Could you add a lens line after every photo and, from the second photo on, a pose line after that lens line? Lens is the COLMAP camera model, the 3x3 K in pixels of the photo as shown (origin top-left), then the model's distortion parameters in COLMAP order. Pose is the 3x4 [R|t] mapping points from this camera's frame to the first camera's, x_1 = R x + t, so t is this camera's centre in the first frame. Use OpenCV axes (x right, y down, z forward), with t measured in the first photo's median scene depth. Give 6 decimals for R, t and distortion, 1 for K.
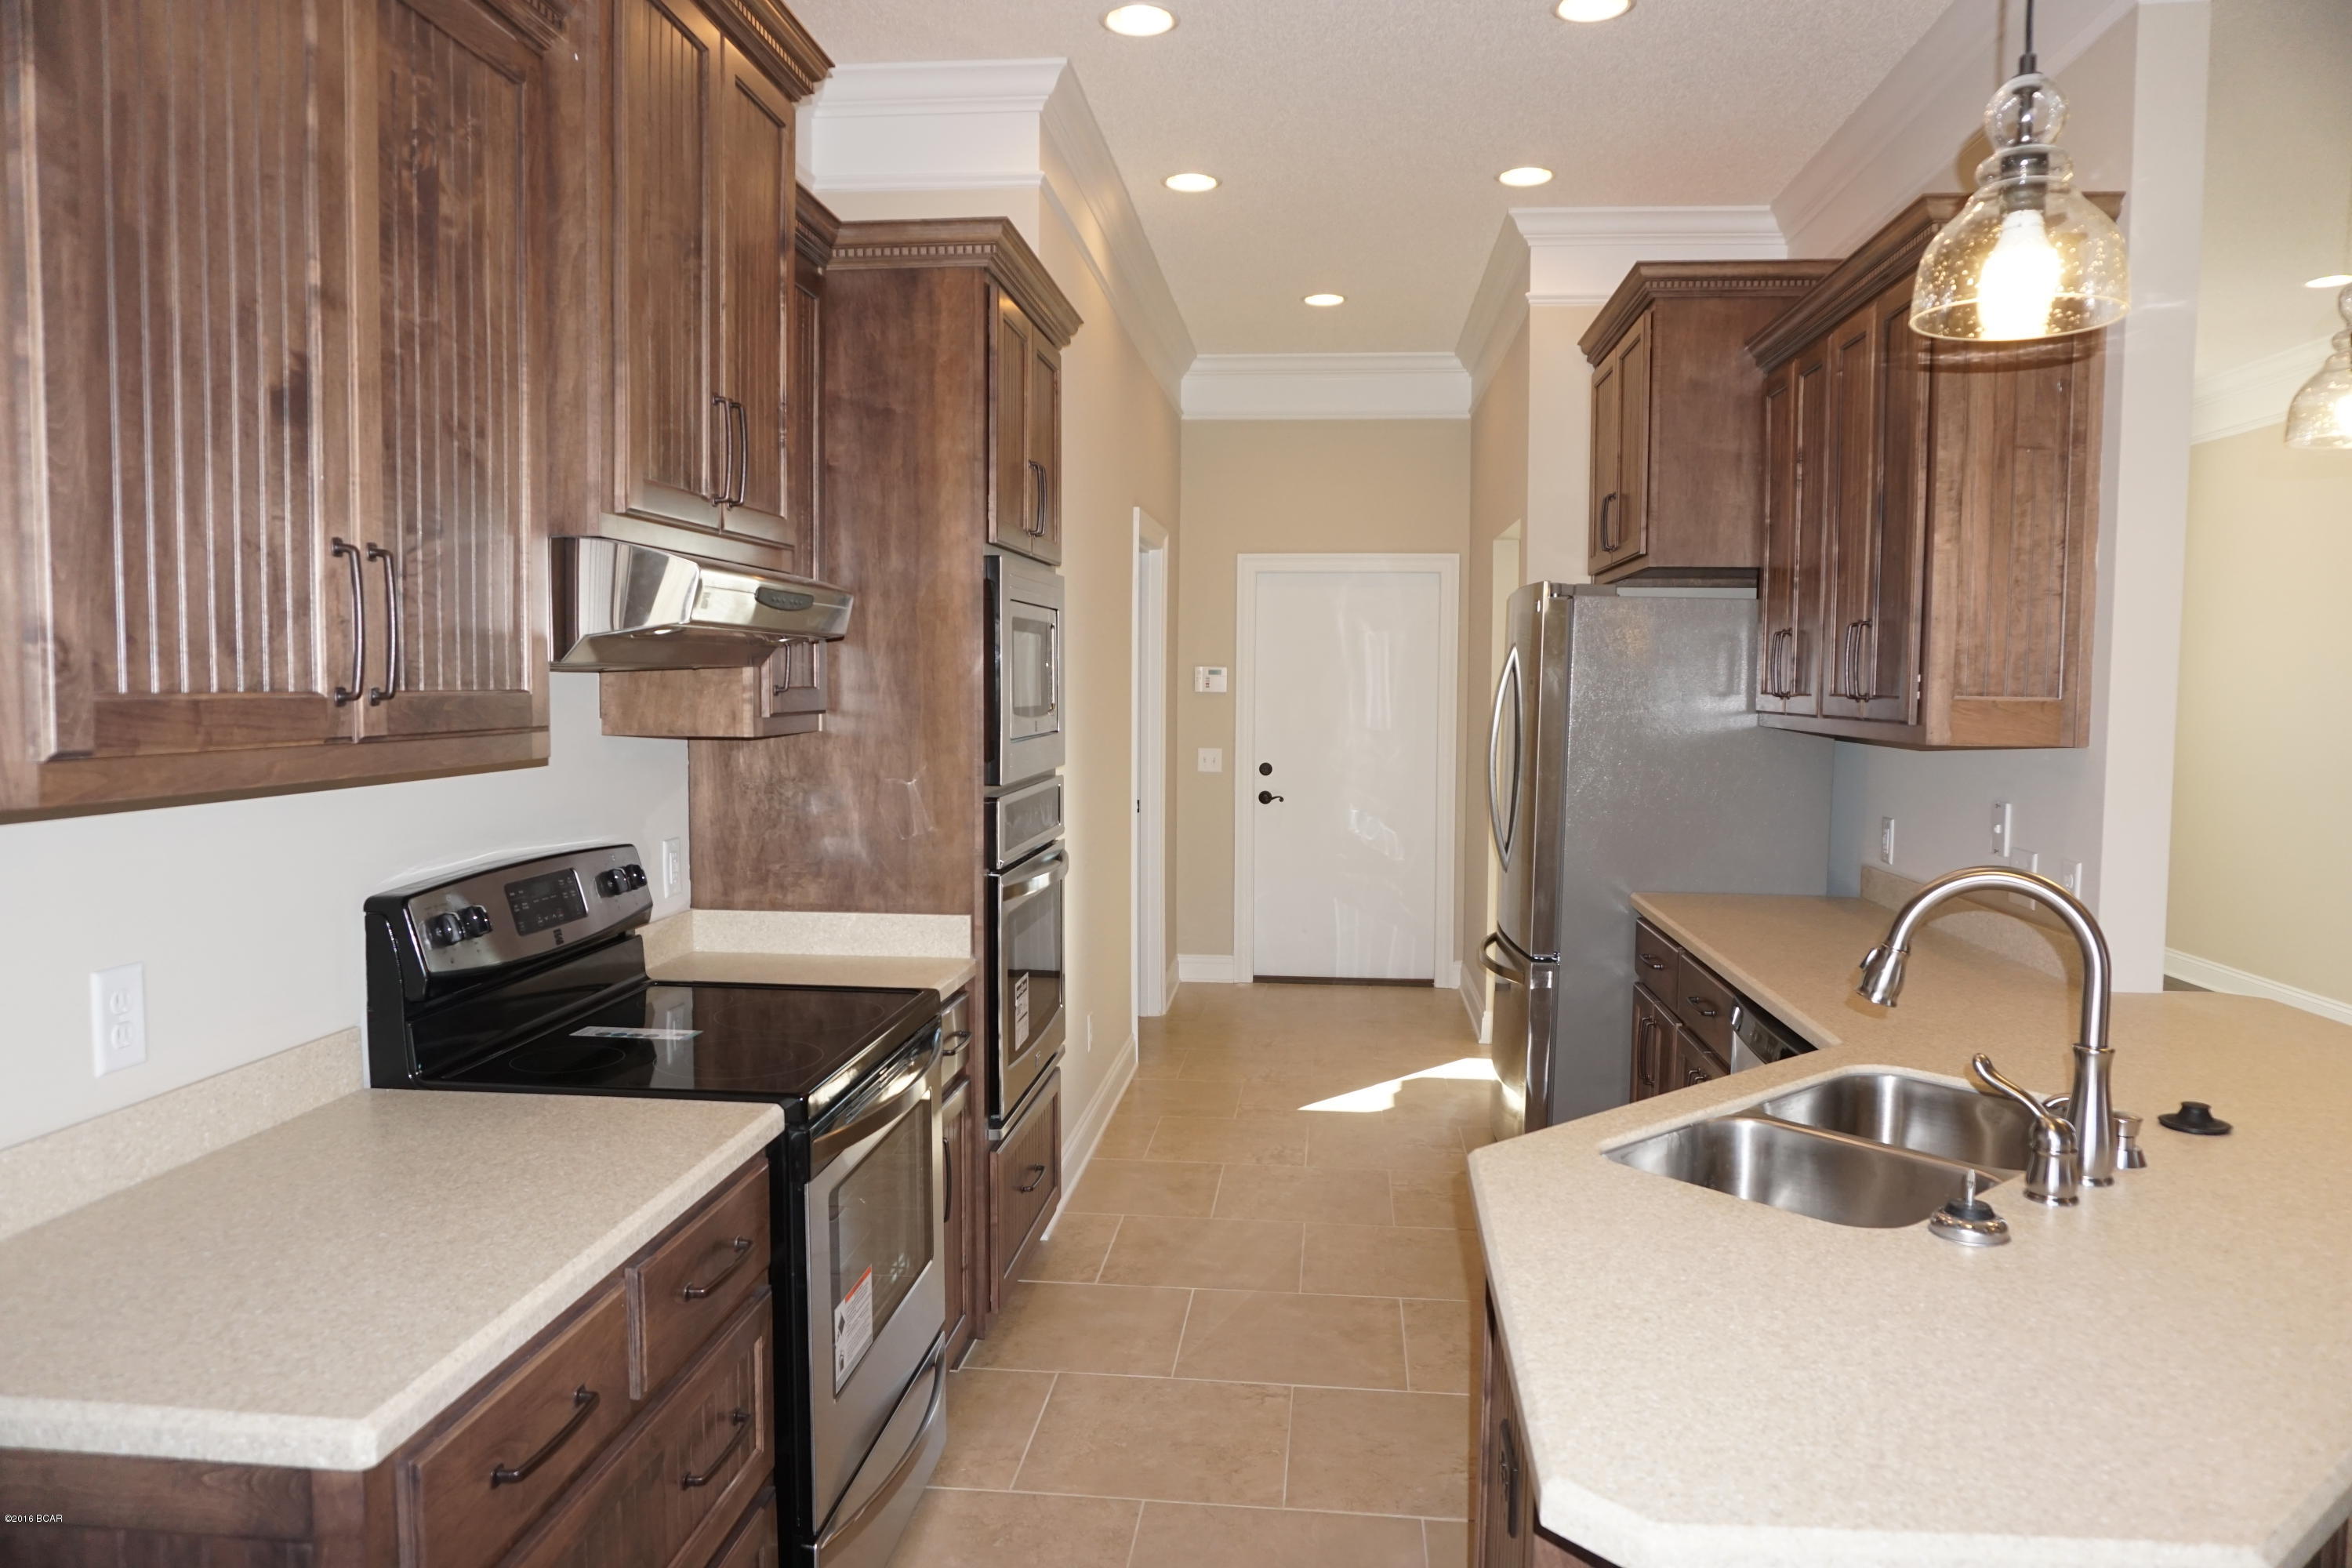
lens RADIAL K [[1568.0, 0, 1177.6], [0, 1568.0, 776.7], [0, 0, 1]] dist [-0.039018, 0.031290]
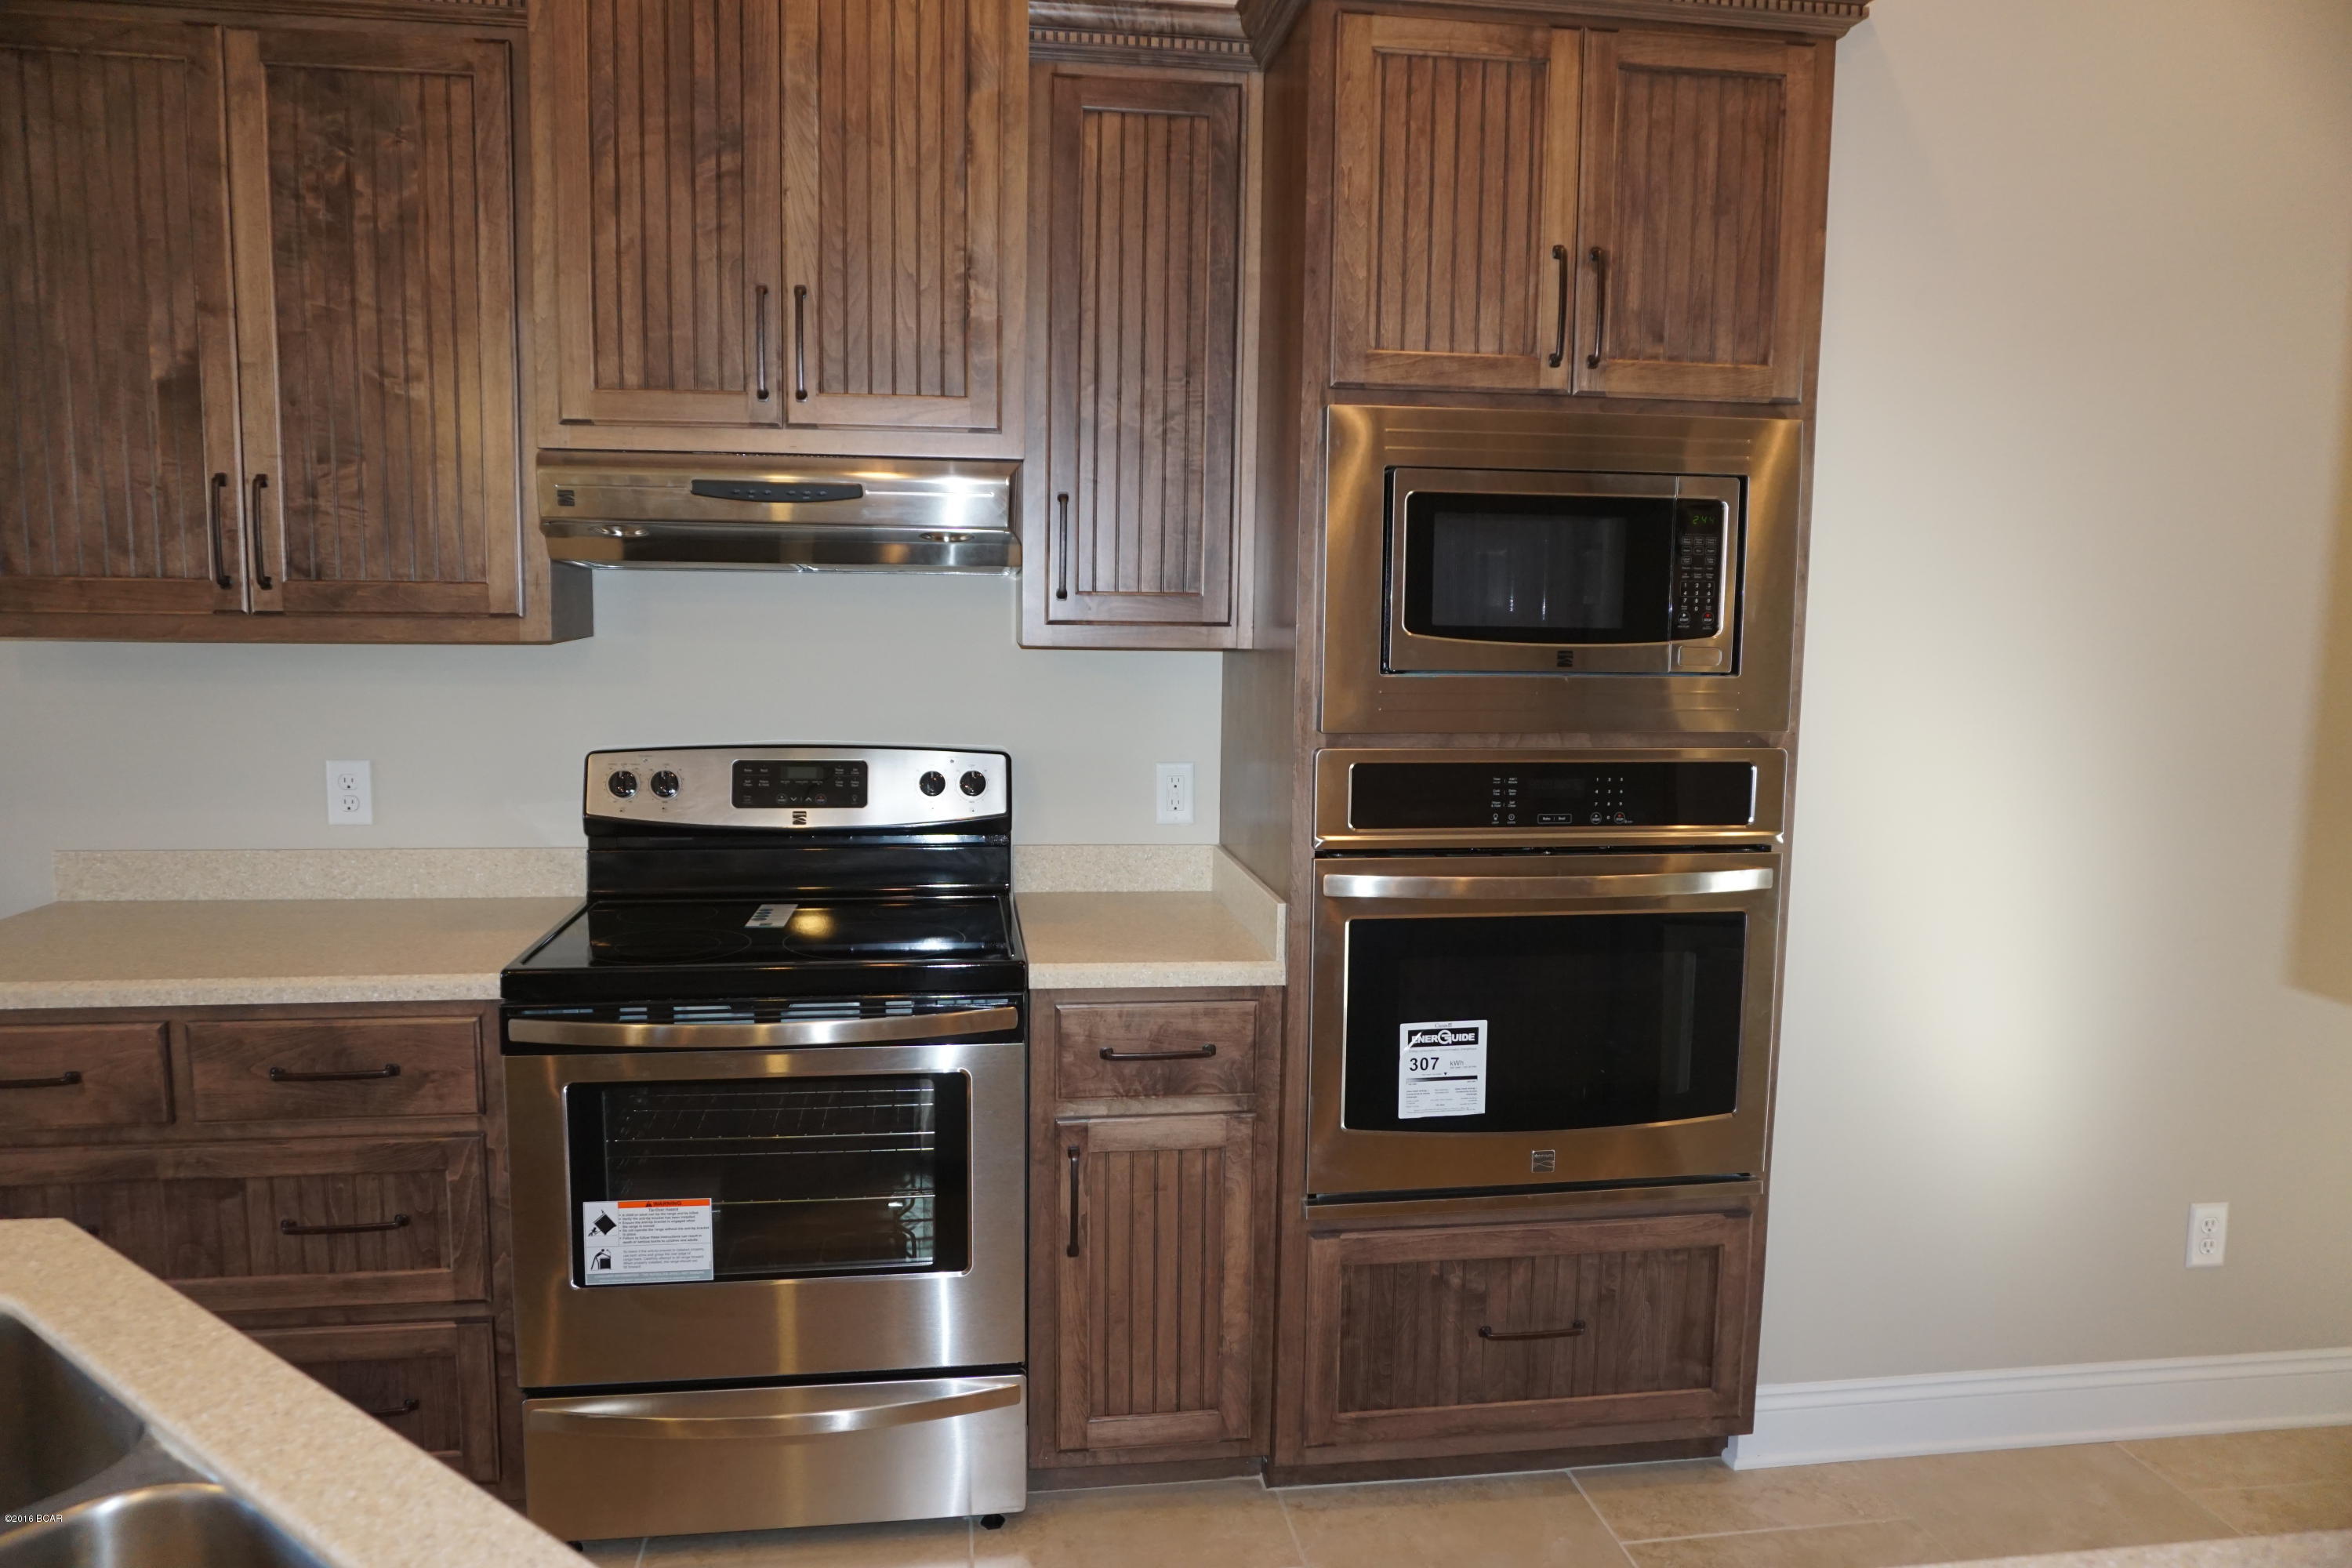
lens RADIAL K [[1568.0, 0, 1180.7], [0, 1568.0, 782.4], [0, 0, 1]] dist [-0.039018, 0.031290]
pose [[0.243654, 0.104289, -0.964239, 0.987999], [-0.074080, 0.993299, 0.088713, -0.053670], [0.967029, 0.049815, 0.249747, 1.346791]]
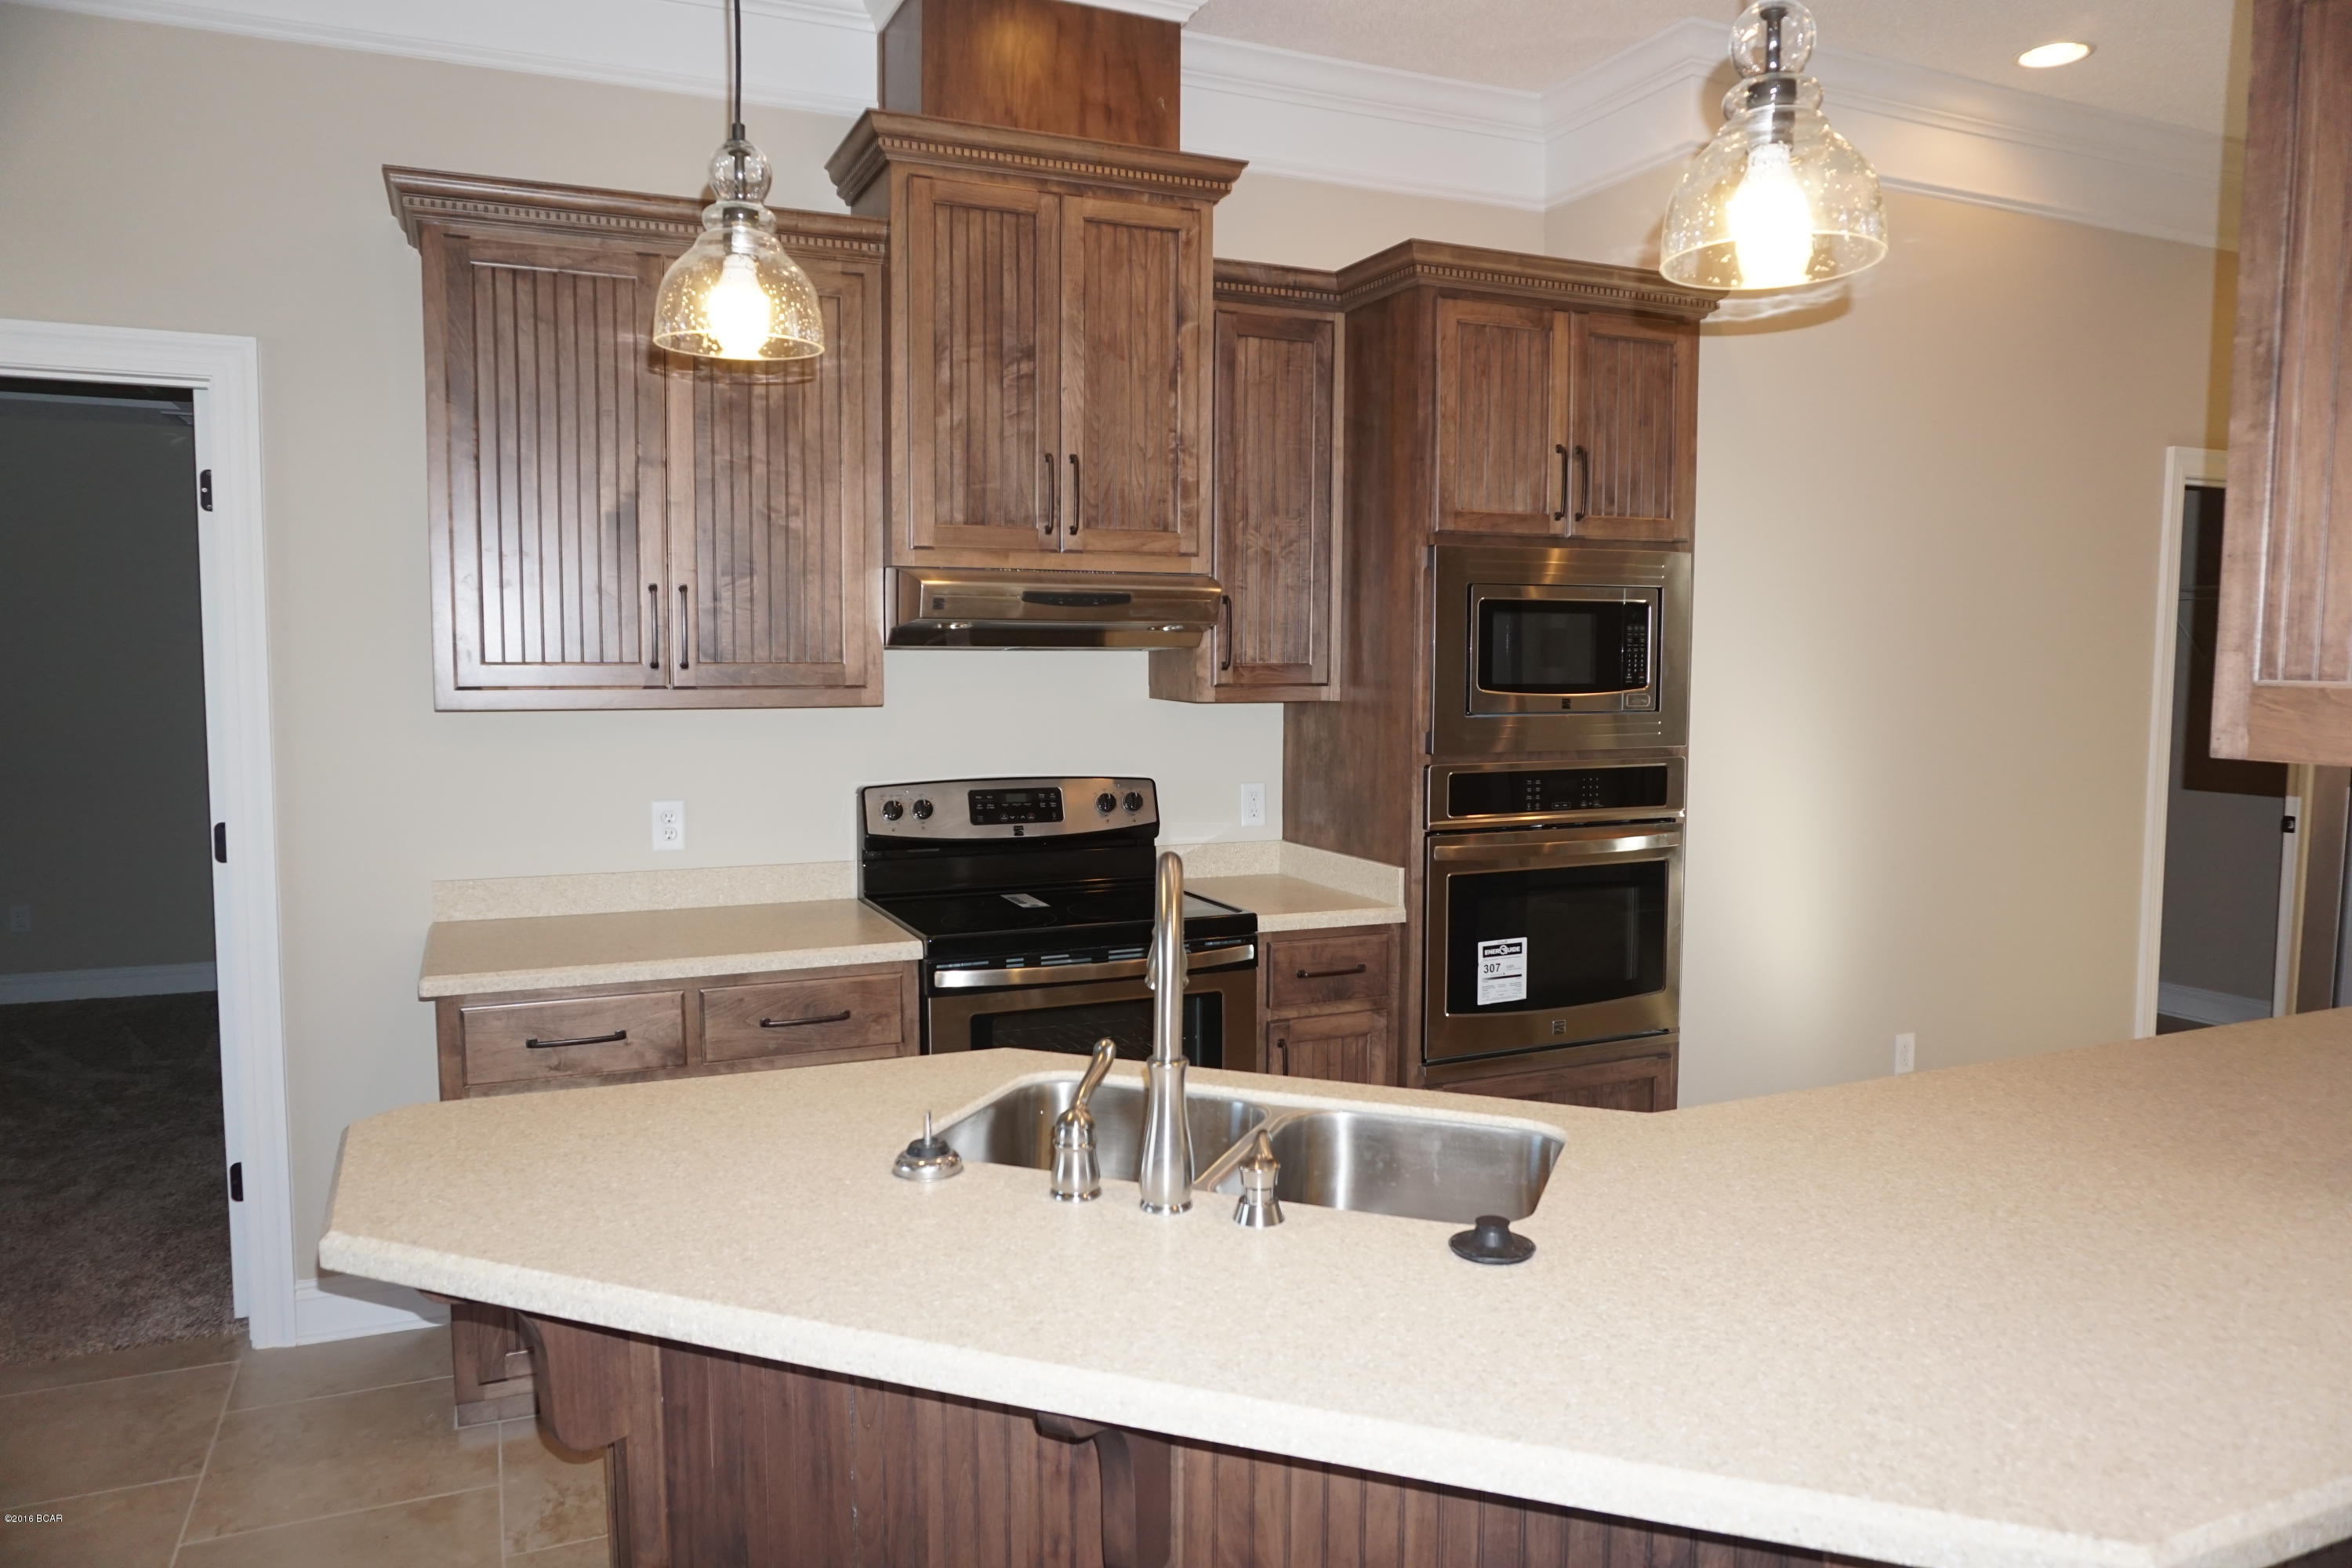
lens RADIAL K [[1568.0, 0, 1178.5], [0, 1568.0, 785.8], [0, 0, 1]] dist [-0.039018, 0.031290]
pose [[0.498301, 0.067710, -0.864356, 1.321364], [-0.055143, 0.997402, 0.046343, -0.024316], [0.865249, 0.024570, 0.500740, 0.527269]]
